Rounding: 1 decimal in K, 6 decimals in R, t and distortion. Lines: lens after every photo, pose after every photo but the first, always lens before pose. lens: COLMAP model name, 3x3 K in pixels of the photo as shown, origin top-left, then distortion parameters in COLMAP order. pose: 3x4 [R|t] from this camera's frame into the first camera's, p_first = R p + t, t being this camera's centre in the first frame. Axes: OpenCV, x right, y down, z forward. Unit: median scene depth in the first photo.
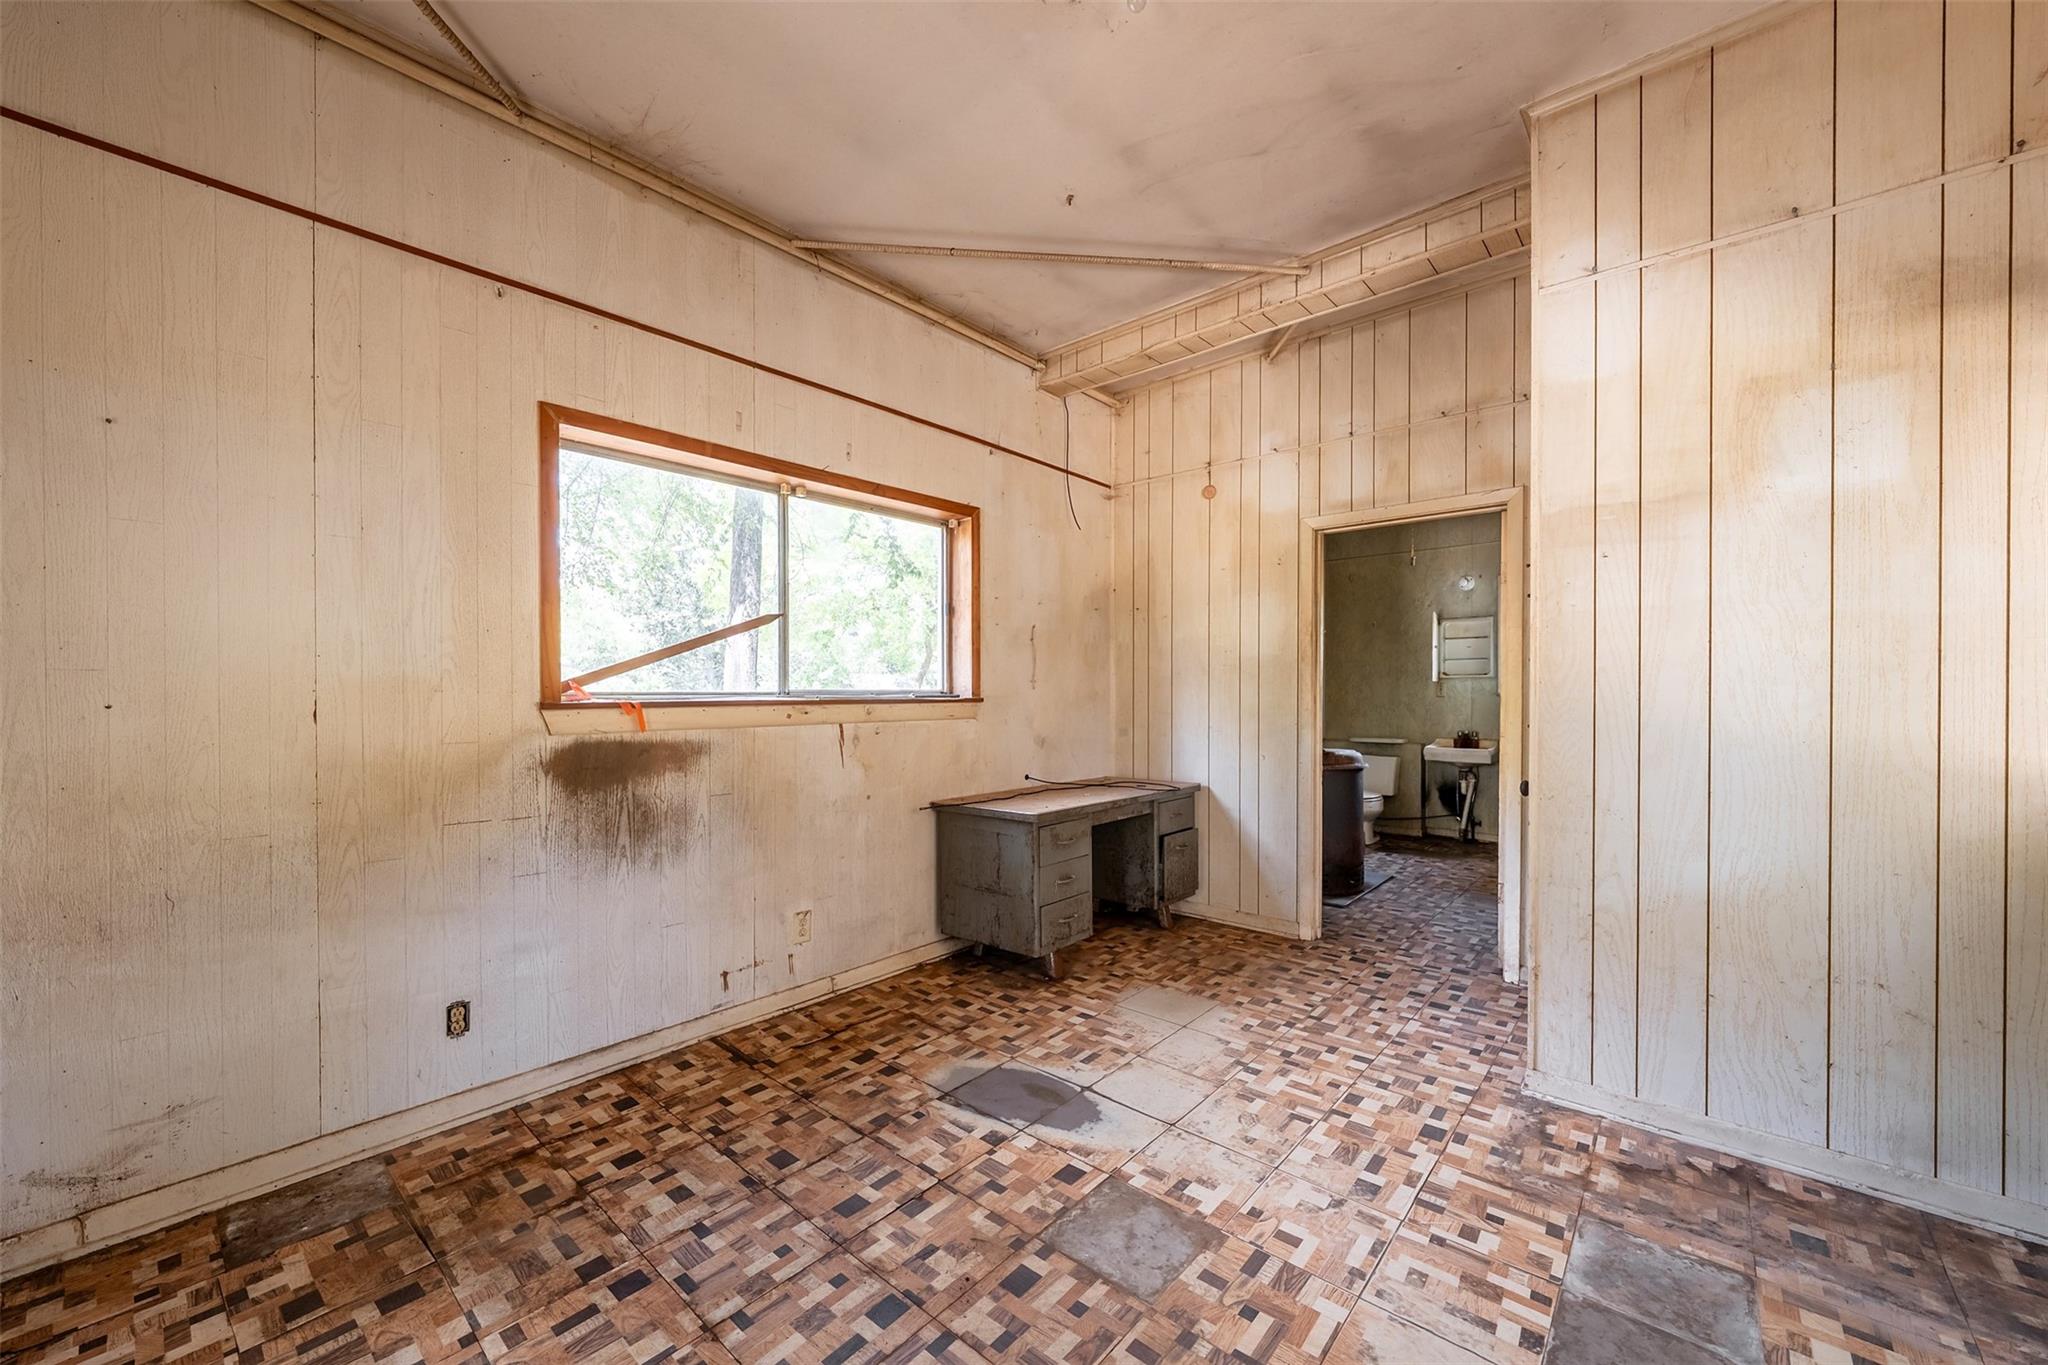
lens RADIAL K [[773.1, 0, 1022.2], [0, 773.1, 704.4], [0, 0, 1]] dist [0.001662, 0.000069]
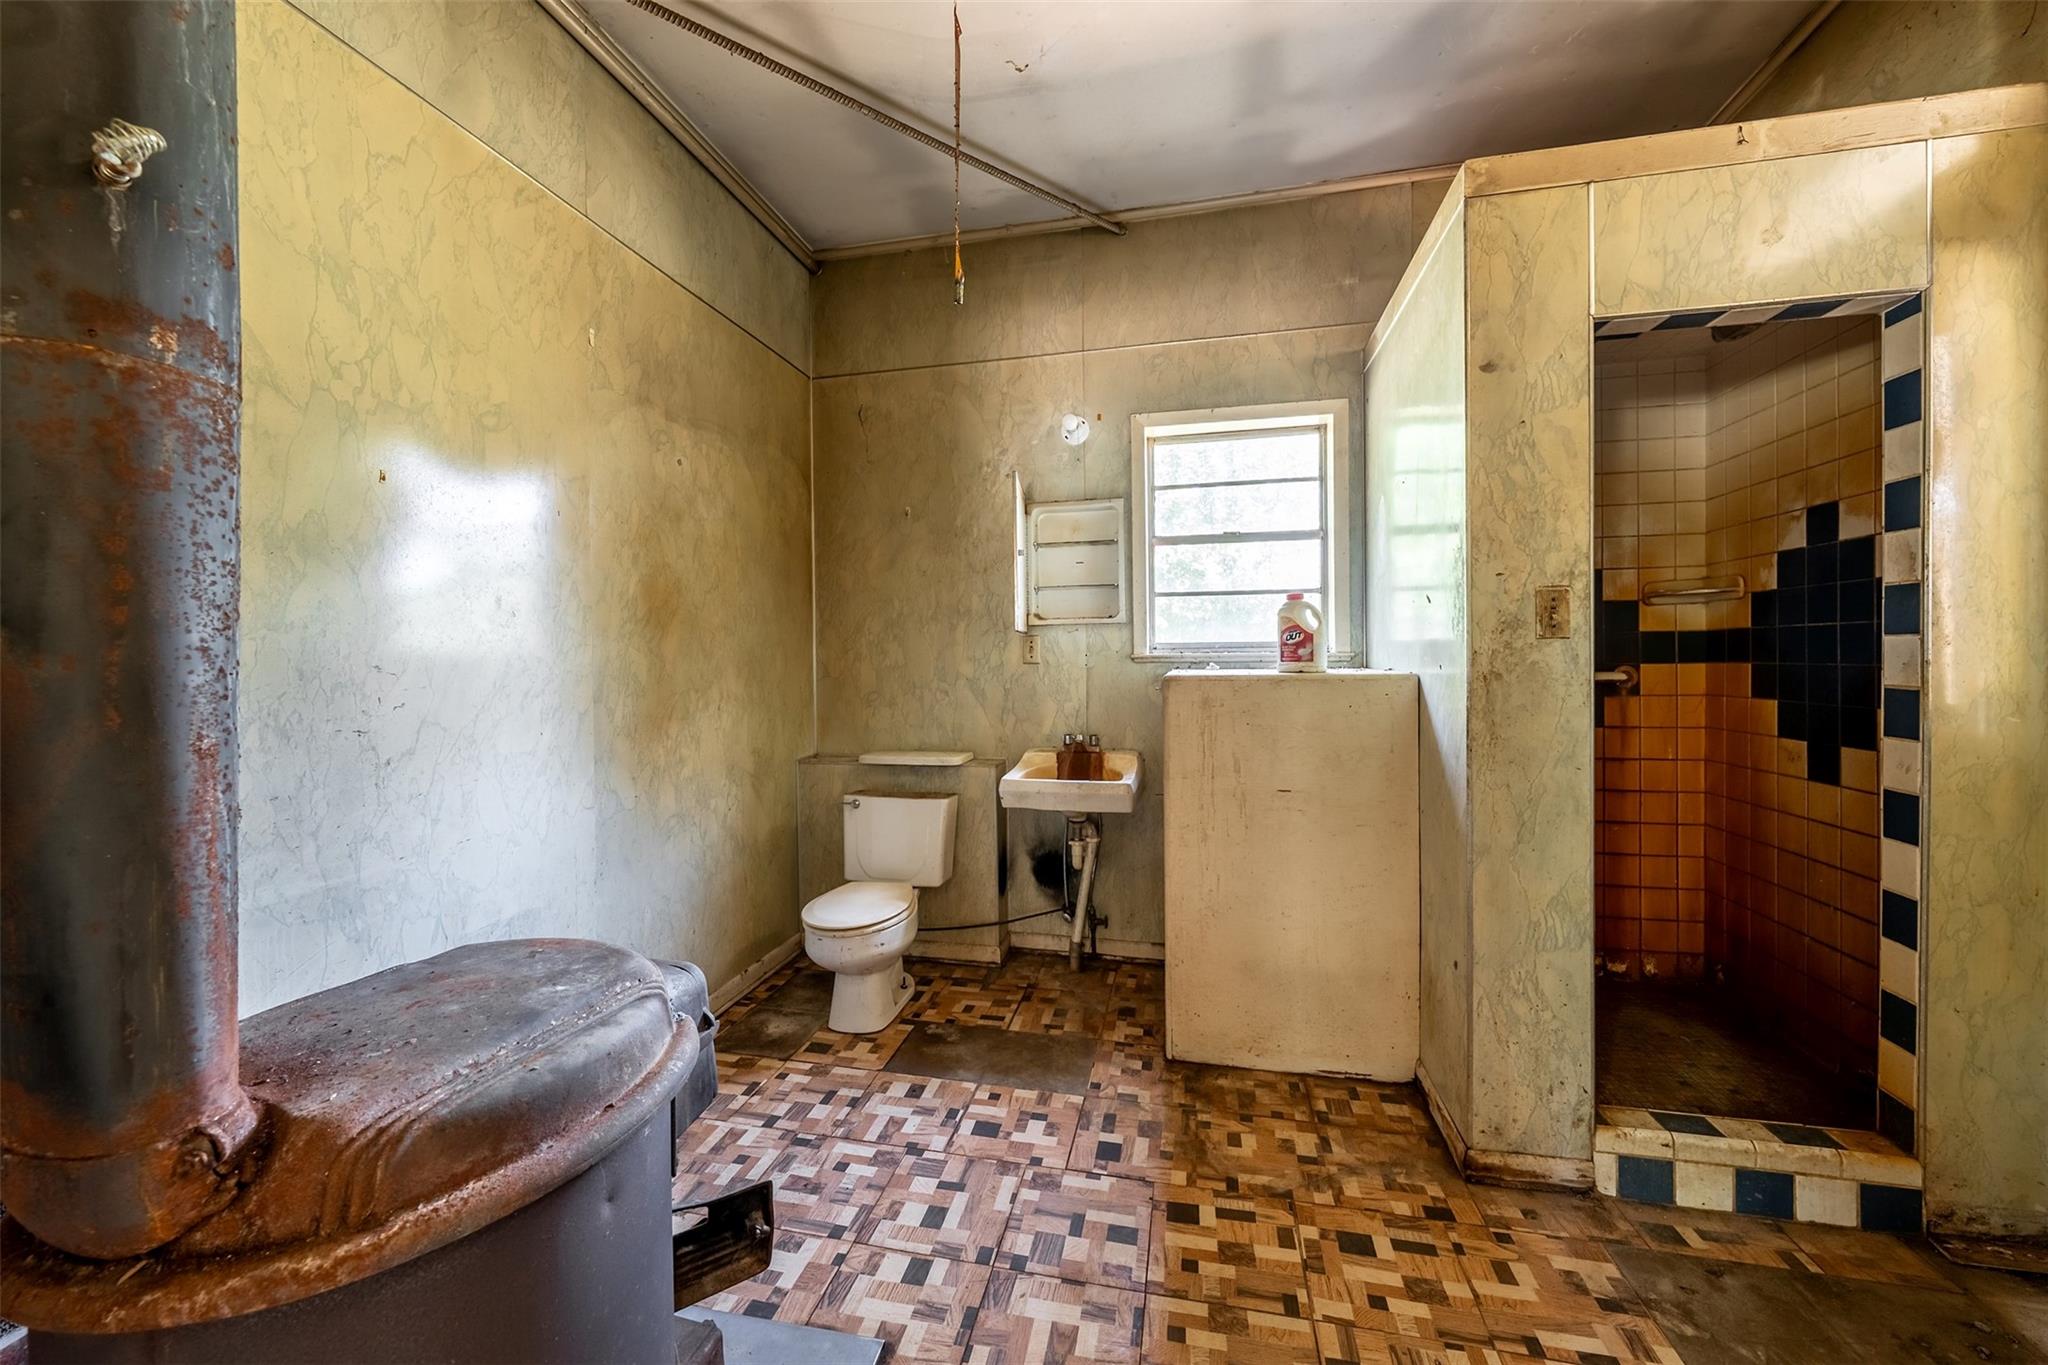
lens RADIAL K [[773.1, 0, 1029.4], [0, 773.1, 673.3], [0, 0, 1]] dist [0.001662, 0.000069]
pose [[0.884776, -0.014196, 0.465801, 0.317739], [0.014885, 0.999887, 0.002200, -0.004932], [-0.465780, 0.004987, 0.884887, 0.578545]]
